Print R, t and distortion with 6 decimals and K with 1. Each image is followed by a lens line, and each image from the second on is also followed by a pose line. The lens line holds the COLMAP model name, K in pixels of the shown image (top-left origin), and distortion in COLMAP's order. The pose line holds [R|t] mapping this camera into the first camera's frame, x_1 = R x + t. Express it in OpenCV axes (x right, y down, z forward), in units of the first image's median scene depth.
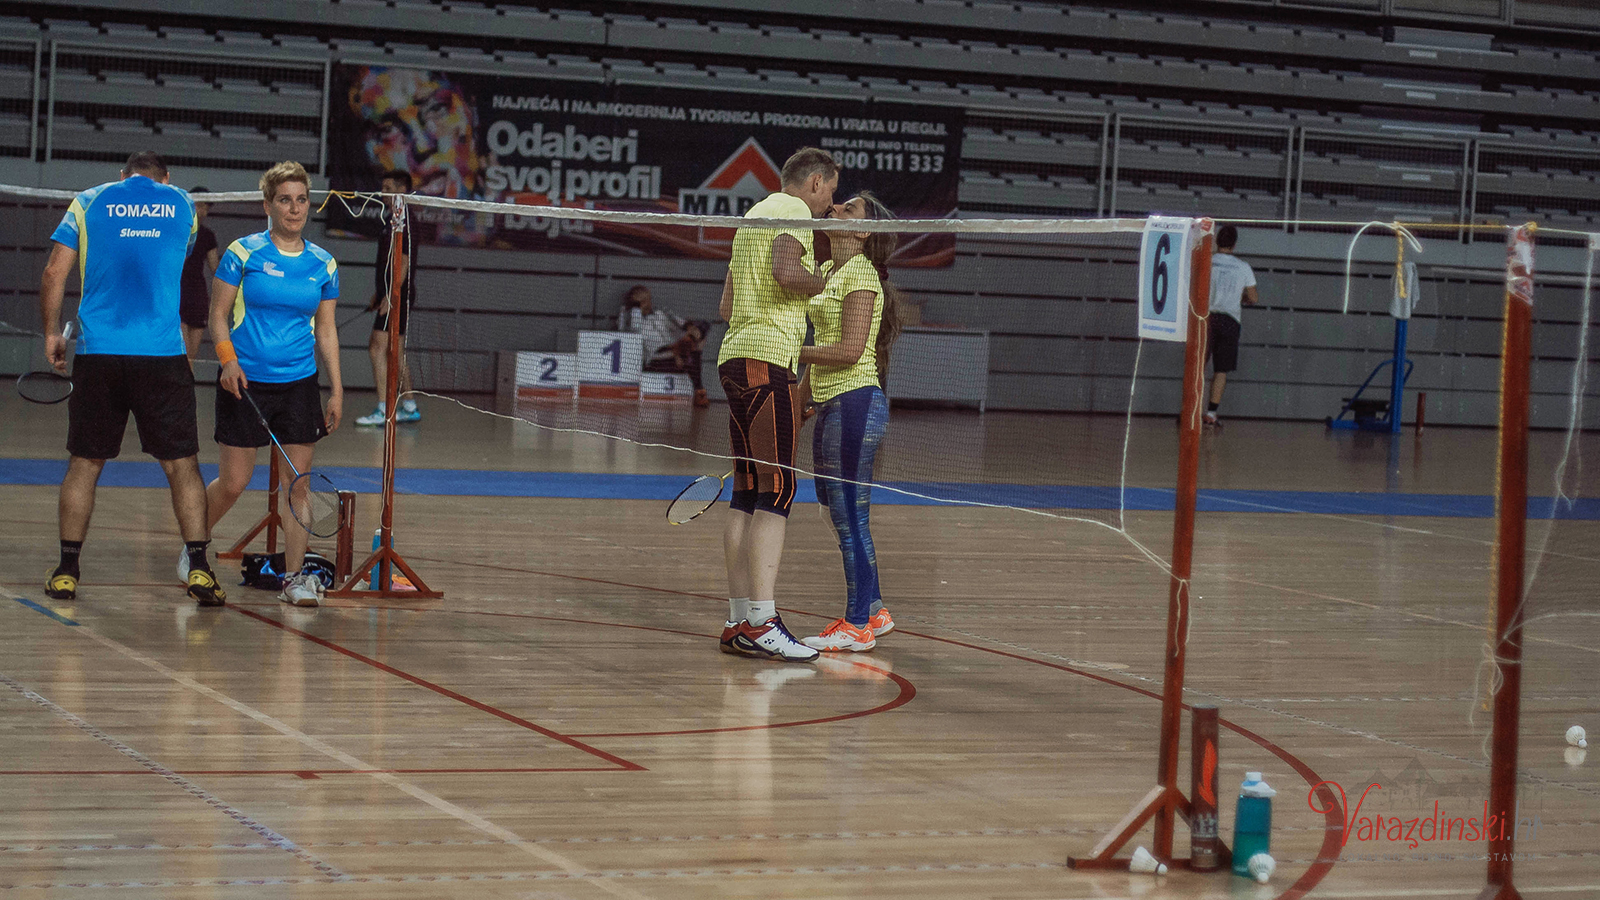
lens RADIAL K [[3877.6, 0, 800.6], [0, 3877.6, 447.1], [0, 0, 1]] dist [-0.164998, 0.000000]
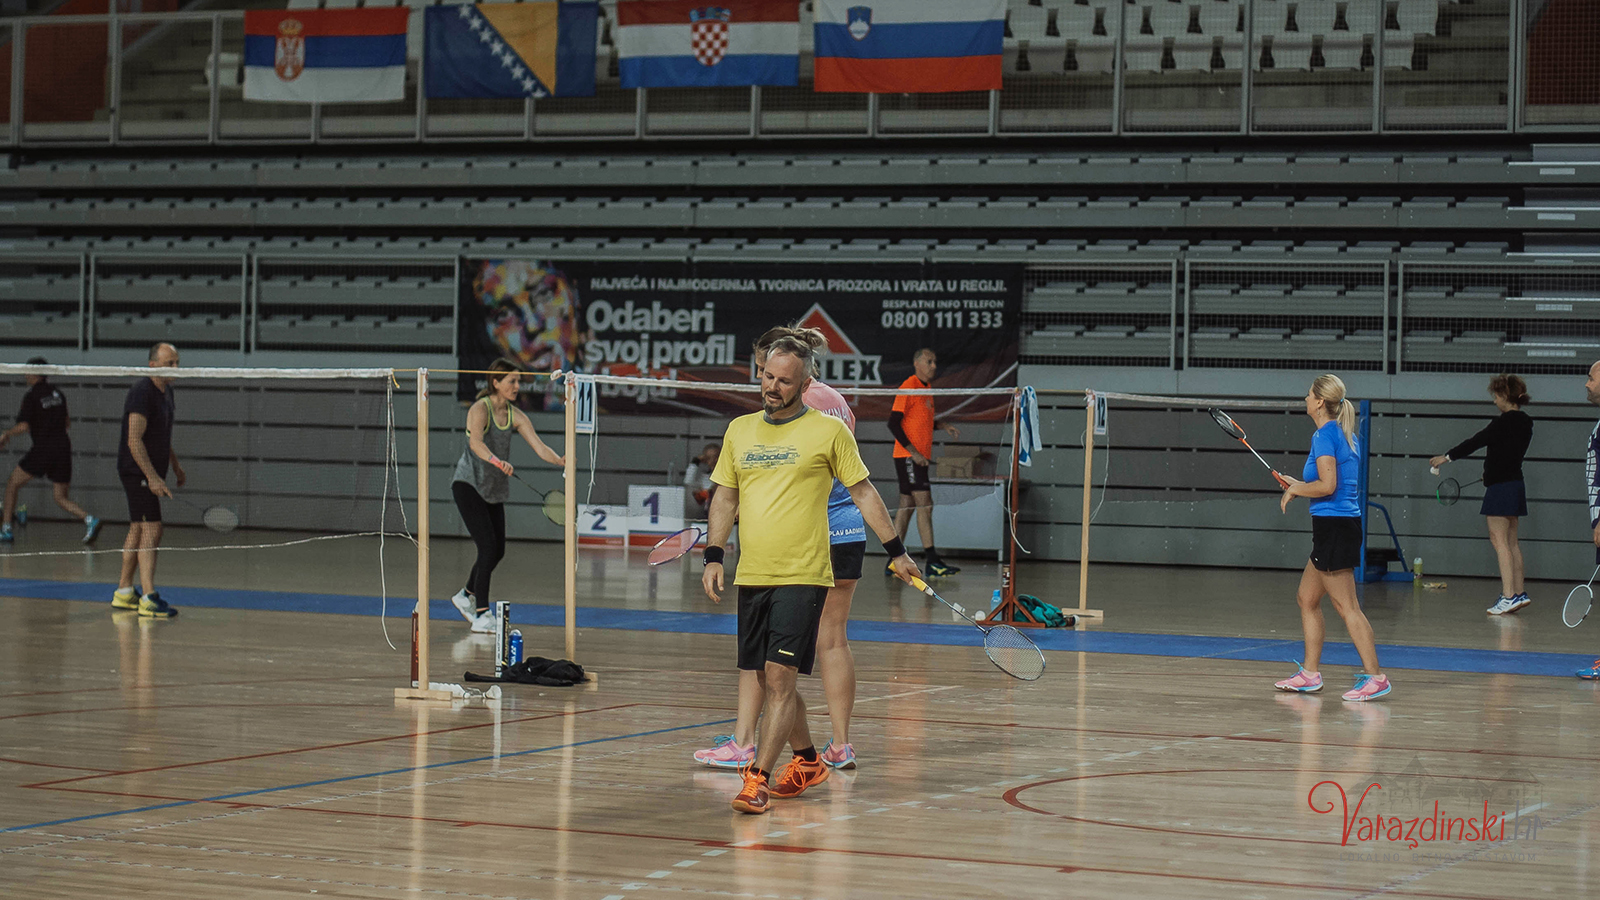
lens RADIAL K [[3645.3, 0, 800.2], [0, 3645.3, 450.2], [0, 0, 1]] dist [-0.113460, 0.000000]
pose [[0.673580, -0.027470, -0.738603, 0.736496], [-0.025857, 0.997822, -0.060692, 0.021680], [0.738662, 0.059979, 0.671403, 0.331529]]
